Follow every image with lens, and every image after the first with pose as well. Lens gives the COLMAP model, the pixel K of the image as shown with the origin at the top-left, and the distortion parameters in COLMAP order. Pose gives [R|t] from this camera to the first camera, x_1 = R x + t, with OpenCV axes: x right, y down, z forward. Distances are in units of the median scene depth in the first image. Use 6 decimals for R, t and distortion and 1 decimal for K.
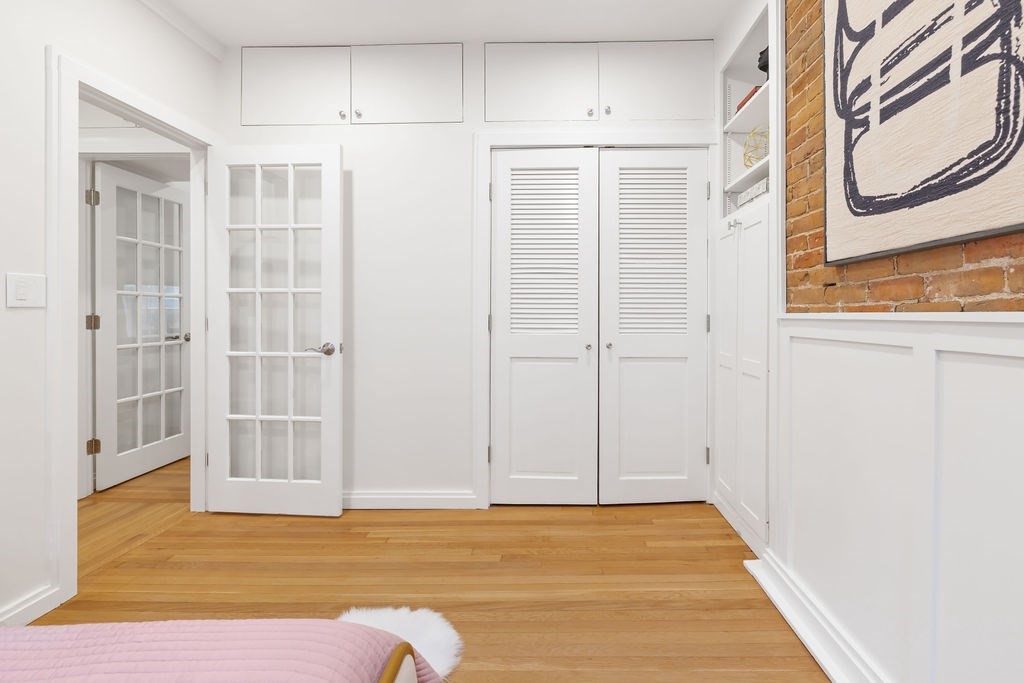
lens RADIAL K [[431.6, 0, 519.2], [0, 431.6, 313.4], [0, 0, 1]] dist [-0.001240, -0.000602]
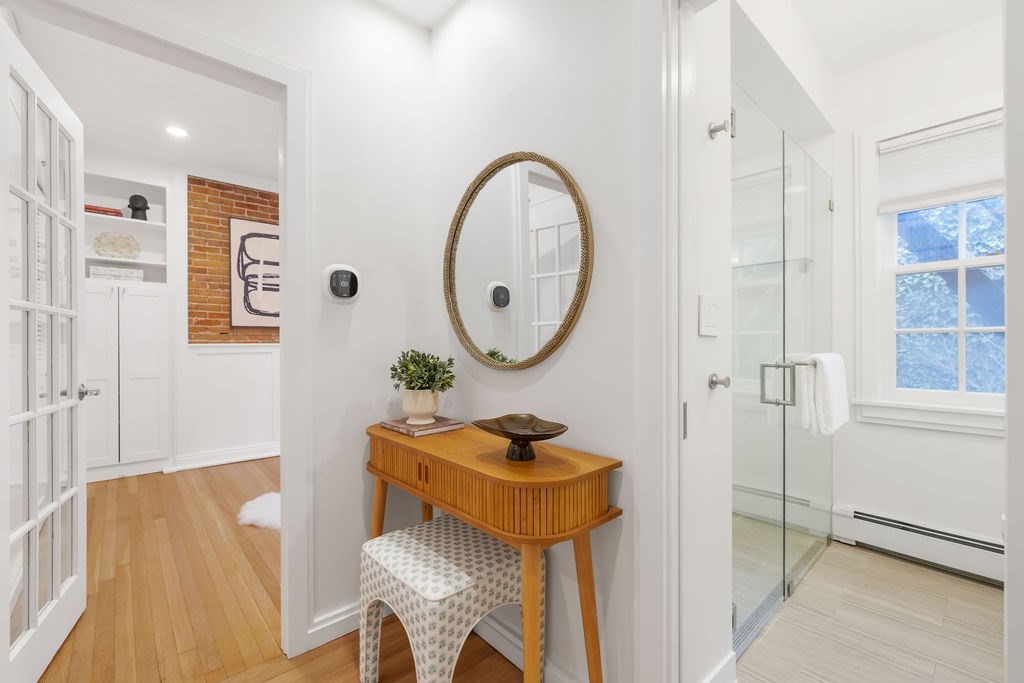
lens RADIAL K [[431.6, 0, 517.5], [0, 431.6, 344.7], [0, 0, 1]] dist [-0.001240, -0.000602]
pose [[-0.693738, 0.003539, 0.720219, -2.642795], [0.007493, 0.999969, 0.002305, 0.013929], [-0.720189, 0.006996, -0.693743, 1.611755]]
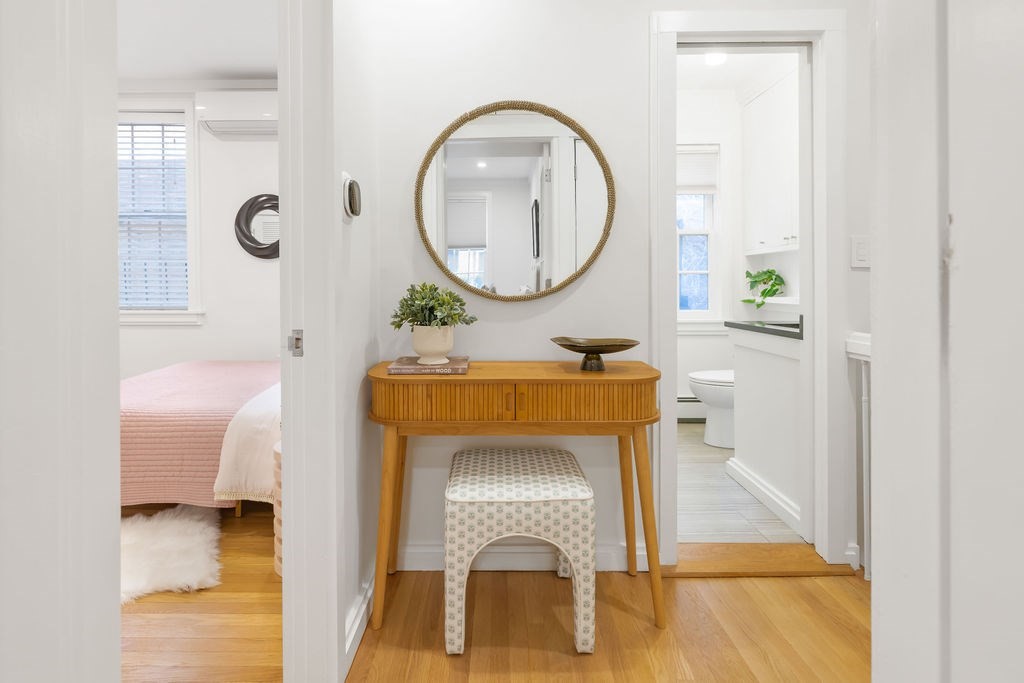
lens RADIAL K [[495.0, 0, 493.0], [0, 495.0, 285.4], [0, 0, 1]] dist [0.009115, -0.000217]
pose [[-0.999679, 0.010489, -0.023080, -1.681591], [0.010440, 0.999943, 0.002256, 0.036074], [0.023103, 0.002015, -0.999731, 2.248614]]
